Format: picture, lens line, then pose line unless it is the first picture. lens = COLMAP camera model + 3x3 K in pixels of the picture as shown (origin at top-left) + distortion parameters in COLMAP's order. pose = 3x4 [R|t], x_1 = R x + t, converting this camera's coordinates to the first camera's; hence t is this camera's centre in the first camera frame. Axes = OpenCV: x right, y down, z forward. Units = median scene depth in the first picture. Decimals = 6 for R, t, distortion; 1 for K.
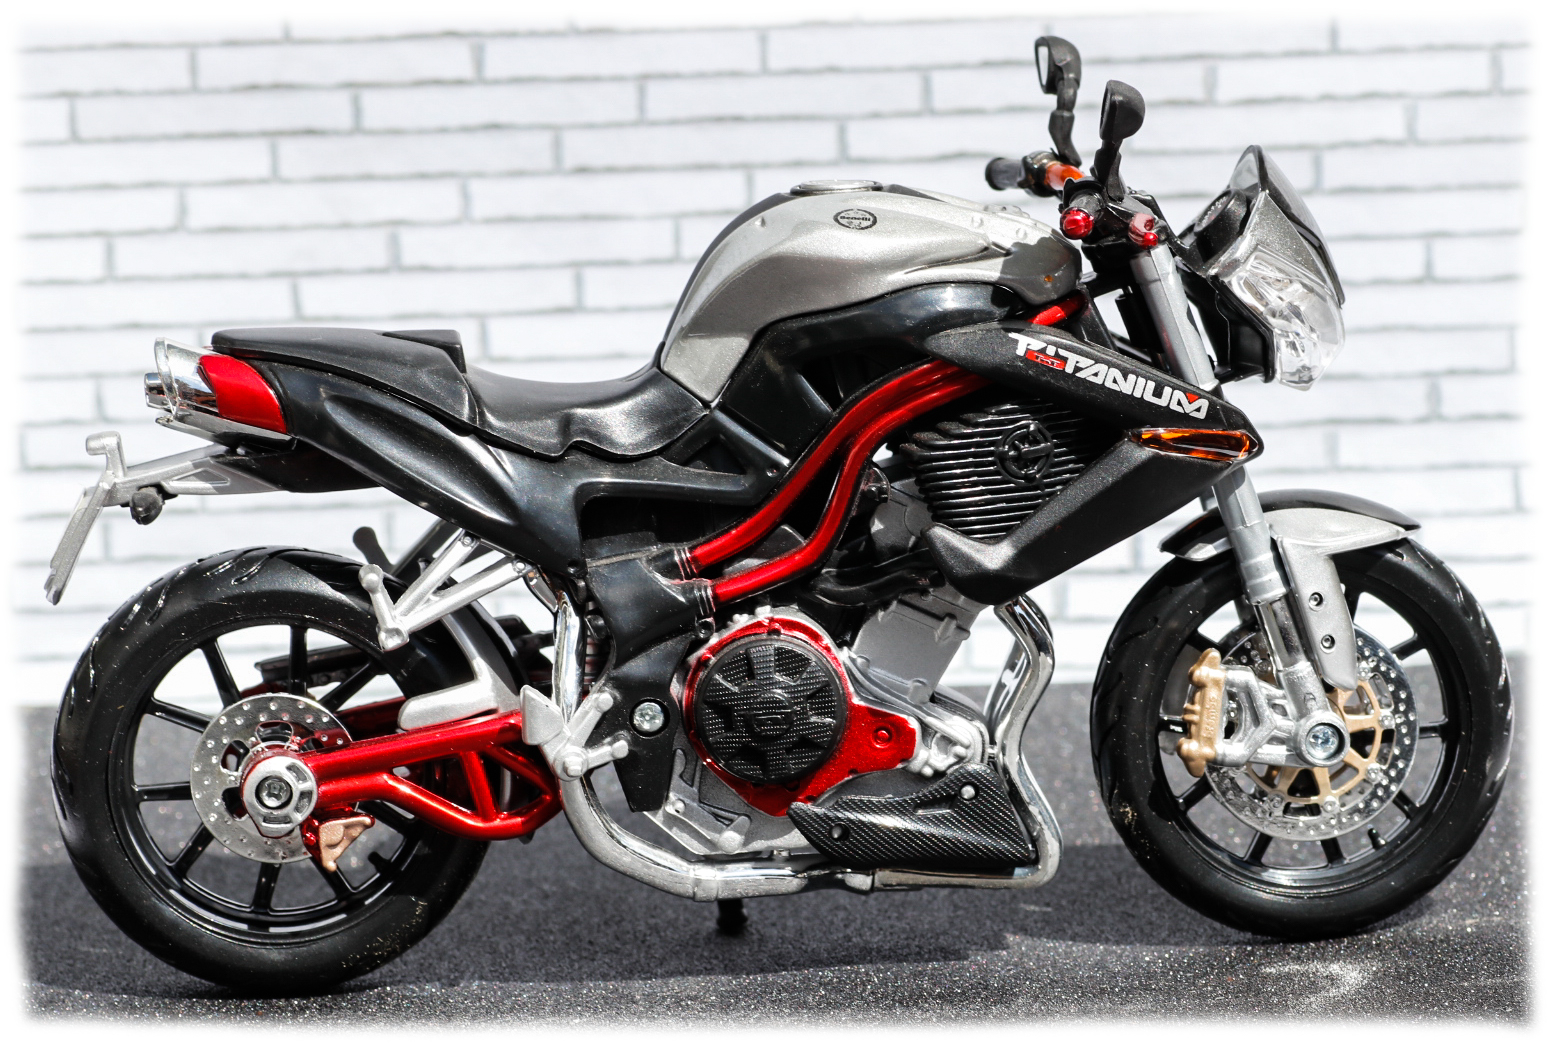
lens RADIAL K [[6491.0, 0, 775.0], [0, 6491.0, 521.5], [0, 0, 1]] dist [0.114016, 1.238238]
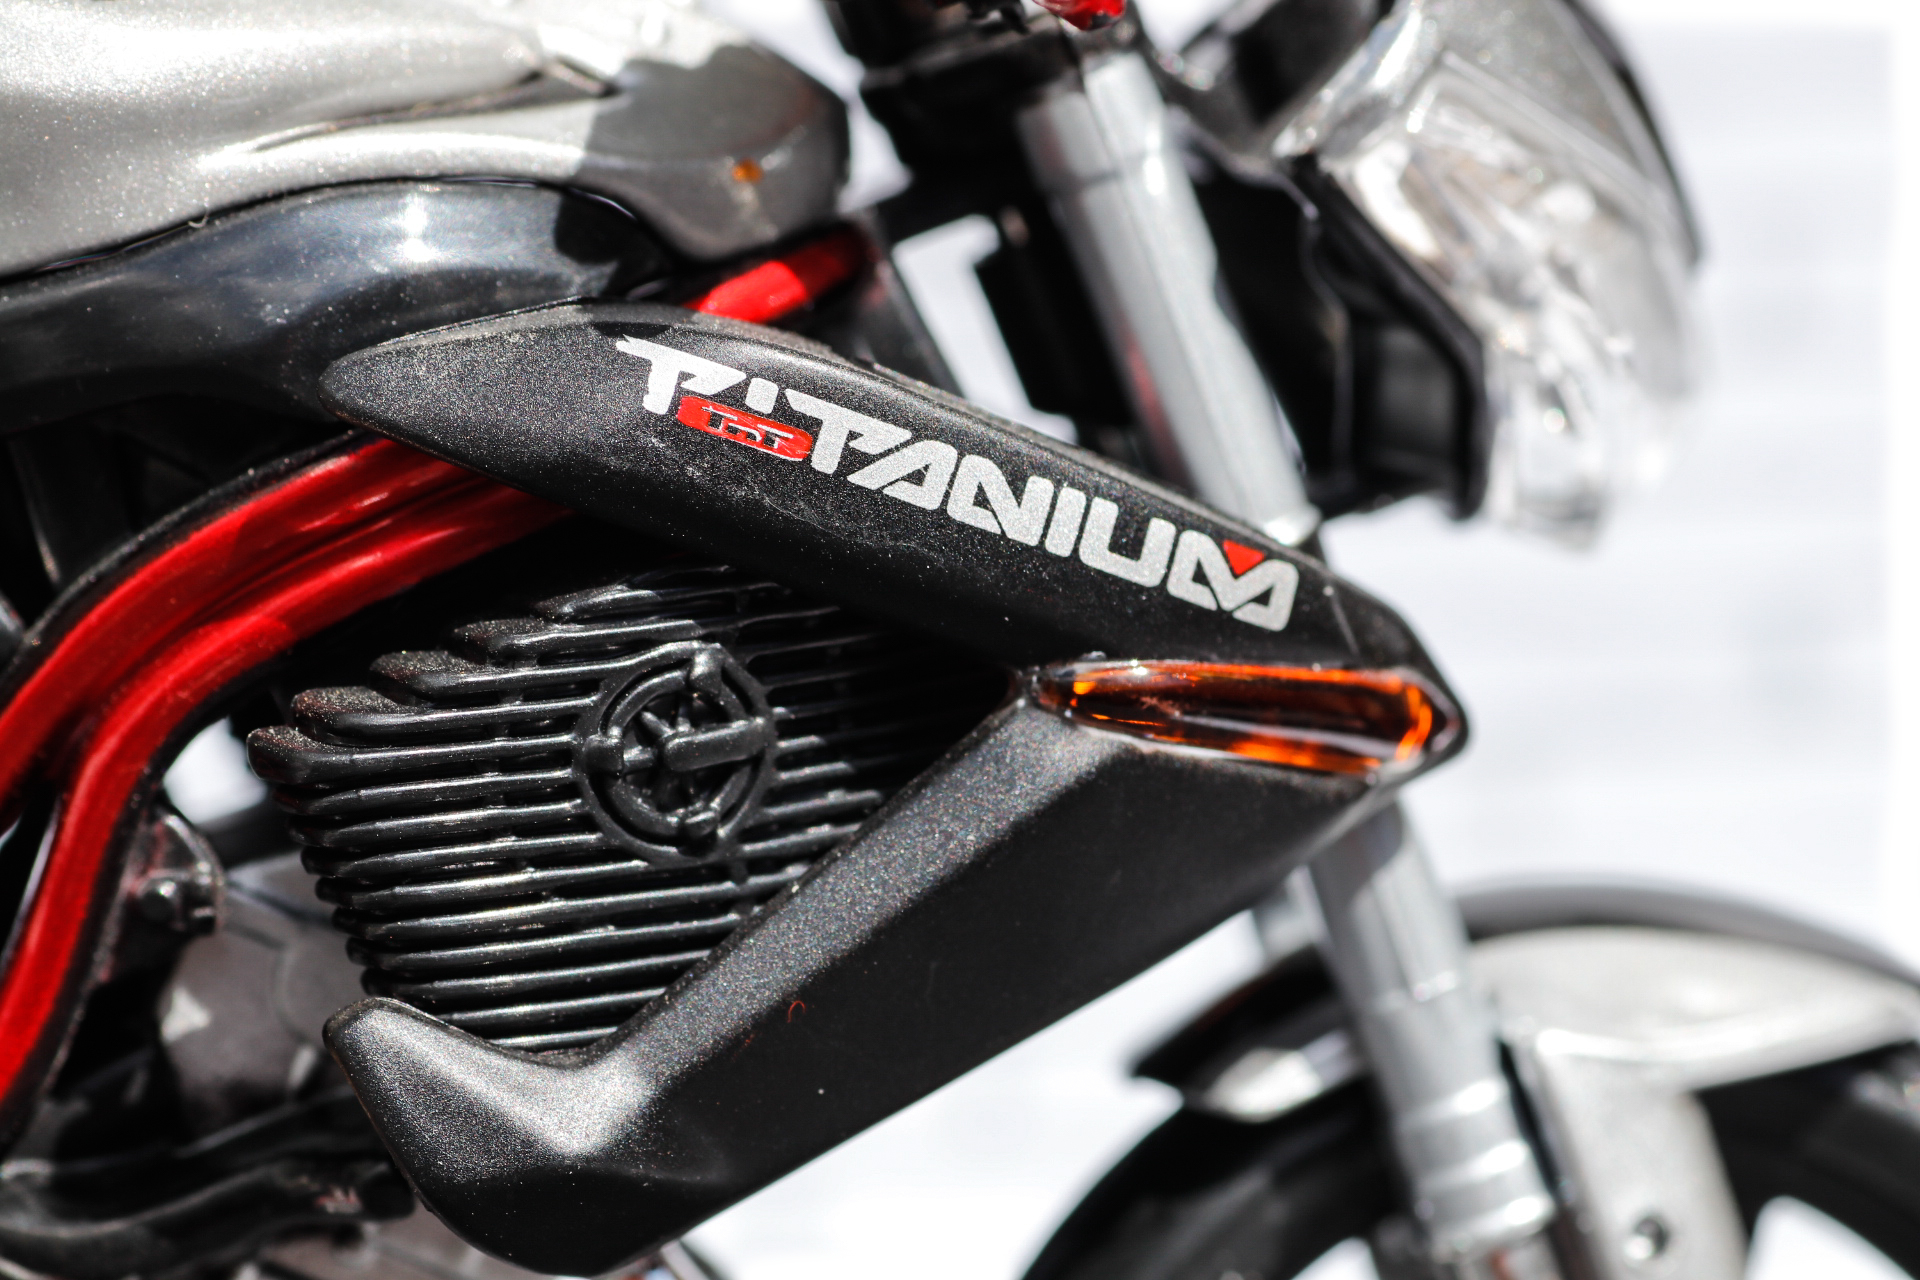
lens RADIAL K [[8295.4, 0, 960.0], [0, 8295.4, 640.0], [0, 0, 1]] dist [0.128735, -0.988180]
pose [[0.997122, -0.014035, 0.074498, 0.023290], [0.018266, 0.998240, -0.056423, 0.005640], [-0.073575, 0.057621, 0.995624, 0.623926]]
